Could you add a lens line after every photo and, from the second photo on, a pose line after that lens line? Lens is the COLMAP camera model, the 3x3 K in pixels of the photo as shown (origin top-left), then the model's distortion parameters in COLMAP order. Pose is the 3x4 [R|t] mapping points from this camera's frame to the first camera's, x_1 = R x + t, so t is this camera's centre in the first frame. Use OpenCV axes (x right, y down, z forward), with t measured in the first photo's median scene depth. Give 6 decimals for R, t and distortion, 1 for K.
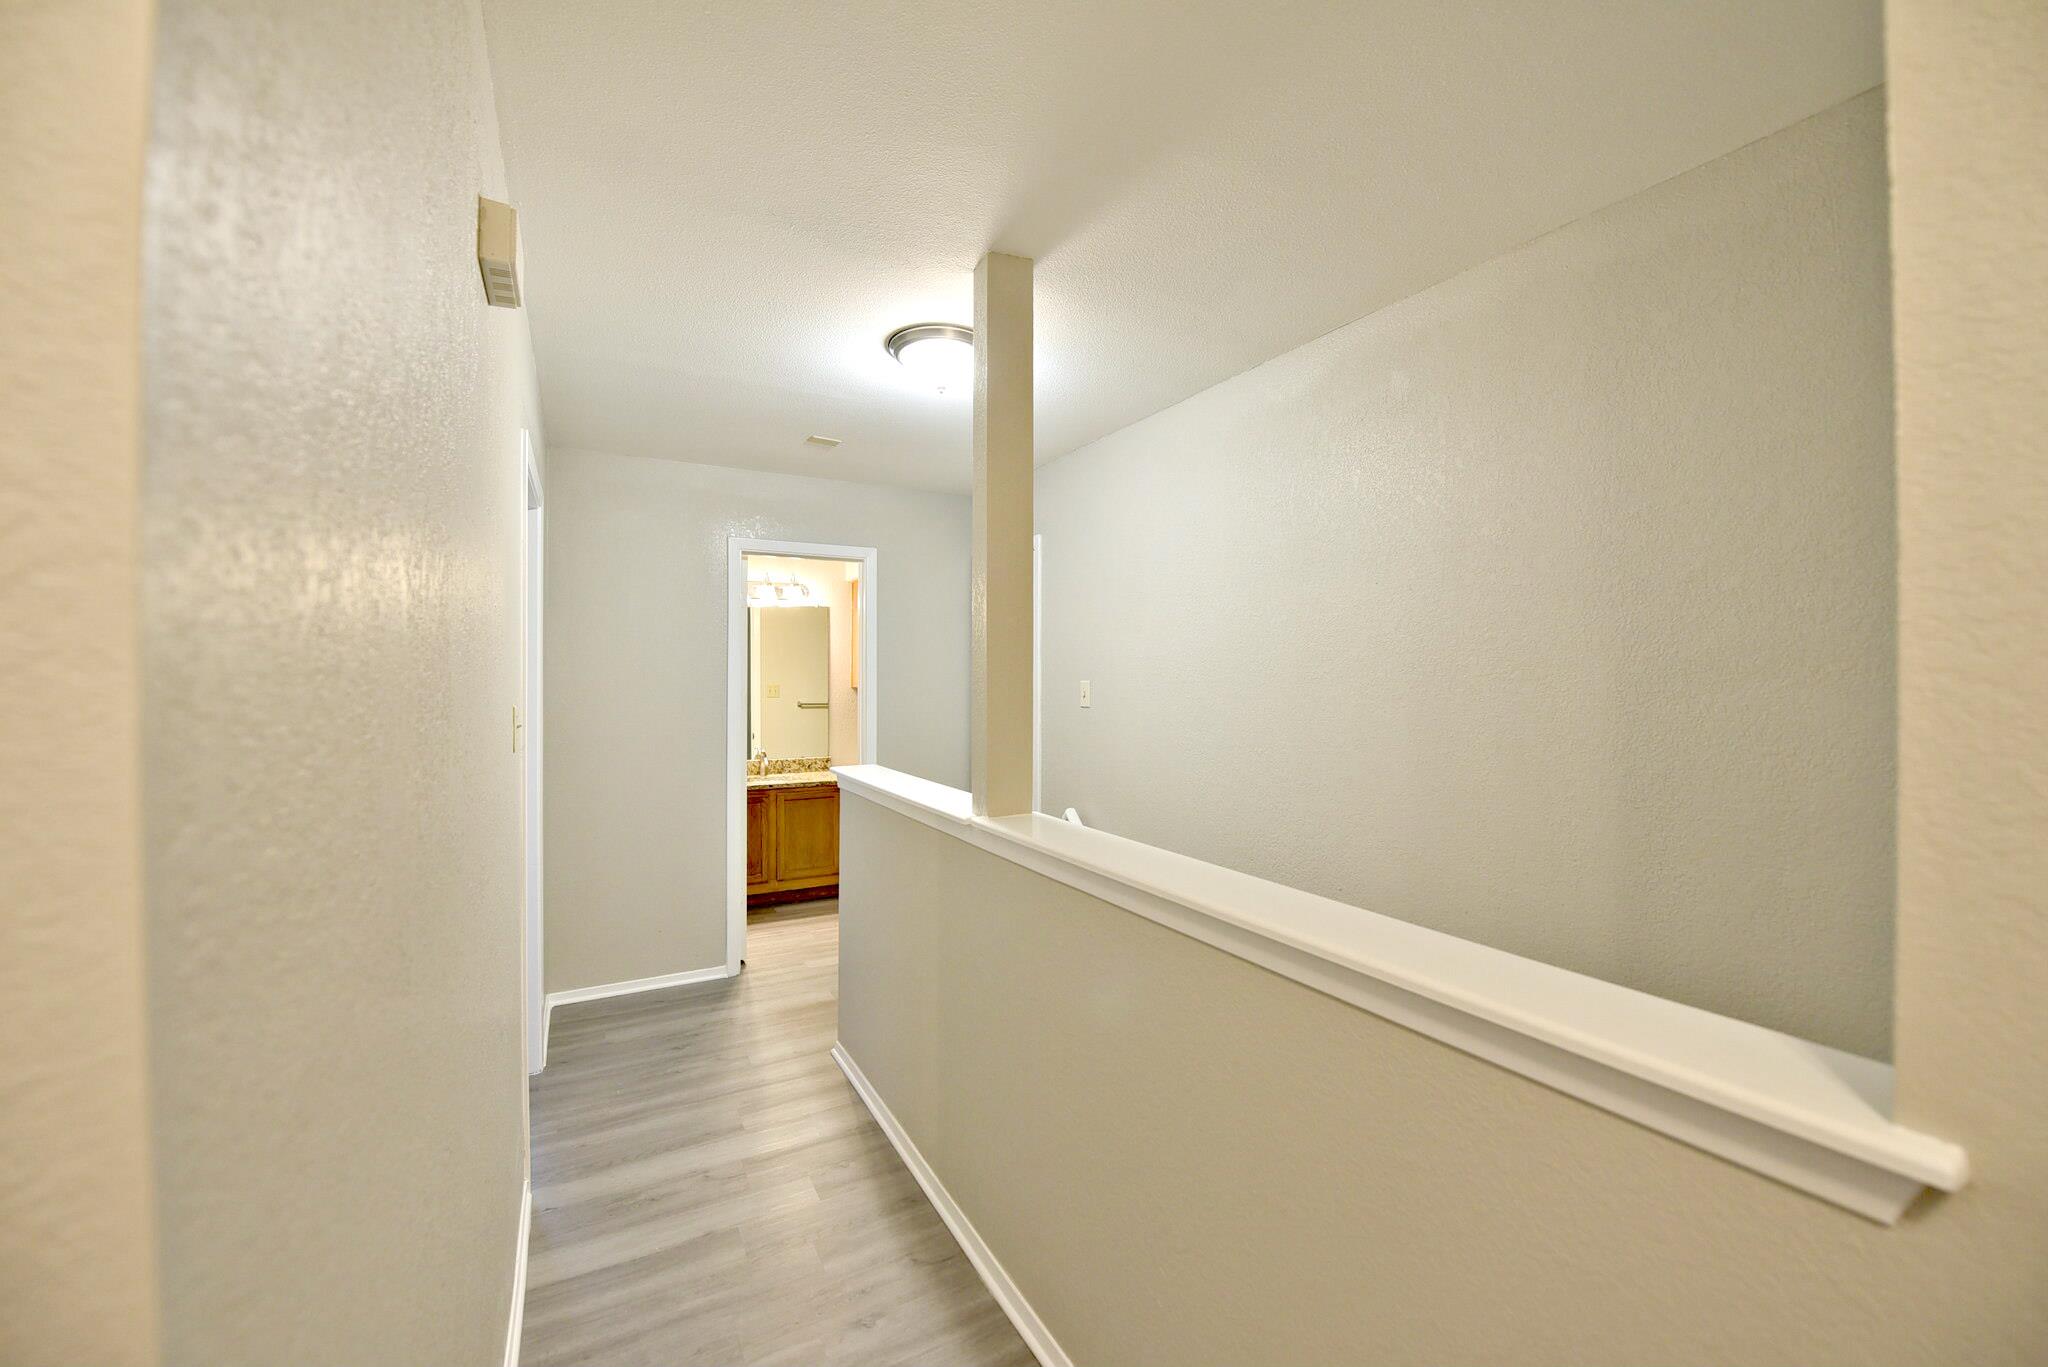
lens RADIAL K [[813.2, 0, 1028.2], [0, 813.2, 680.9], [0, 0, 1]] dist [-0.011962, -0.000474]
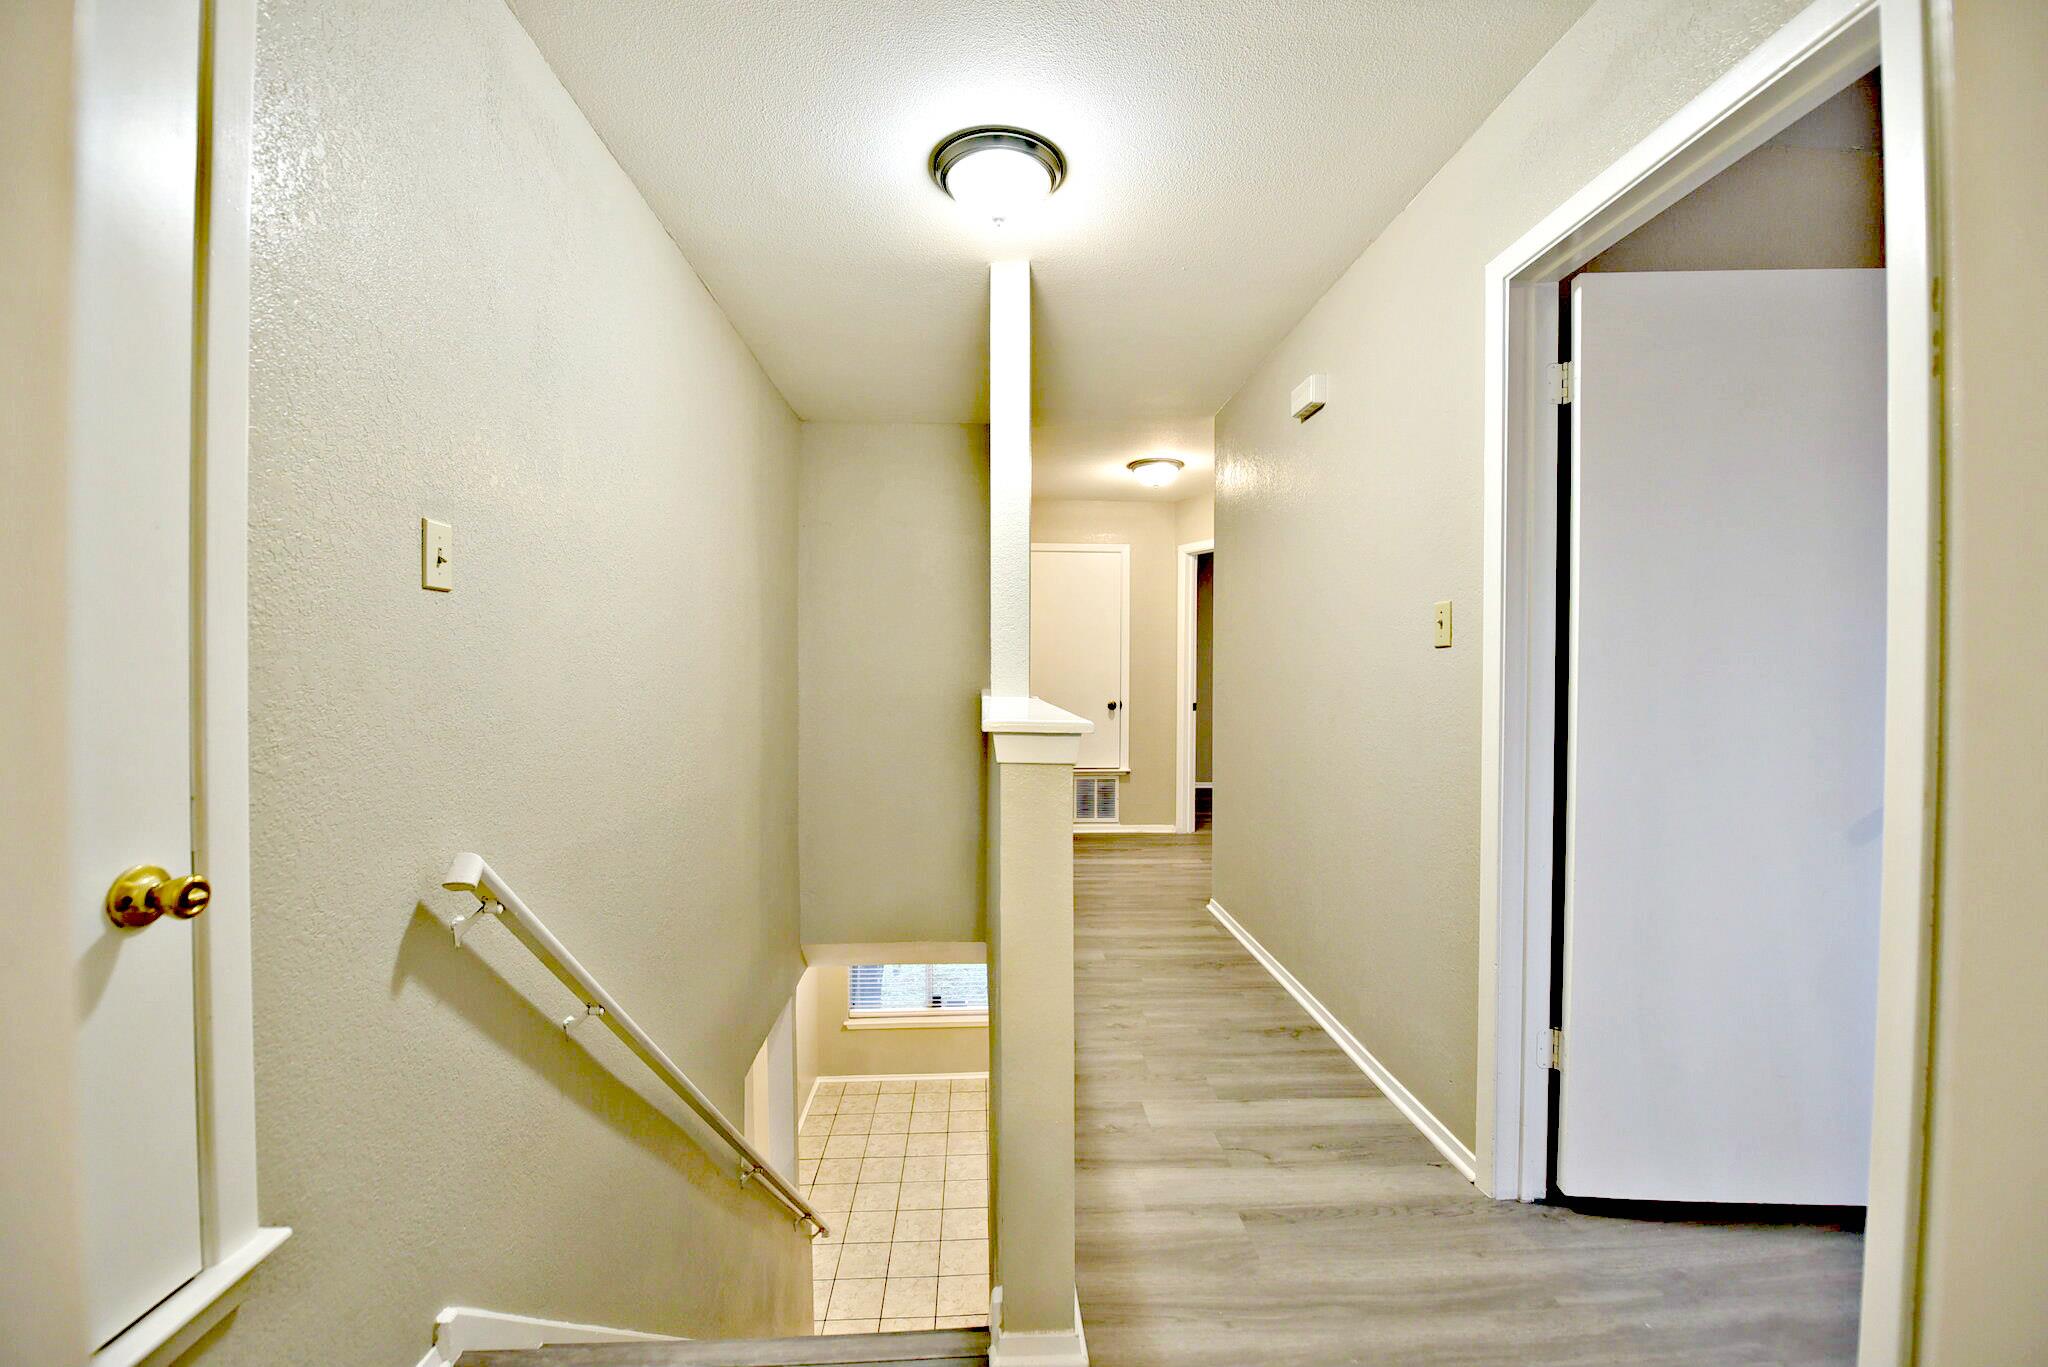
lens RADIAL K [[813.2, 0, 1028.2], [0, 813.2, 680.9], [0, 0, 1]] dist [-0.011962, -0.000474]
pose [[-0.902174, -0.009547, 0.431268, -0.530737], [-0.006323, 0.999940, 0.008909, 0.108580], [-0.431327, 0.005311, -0.902180, 1.863391]]
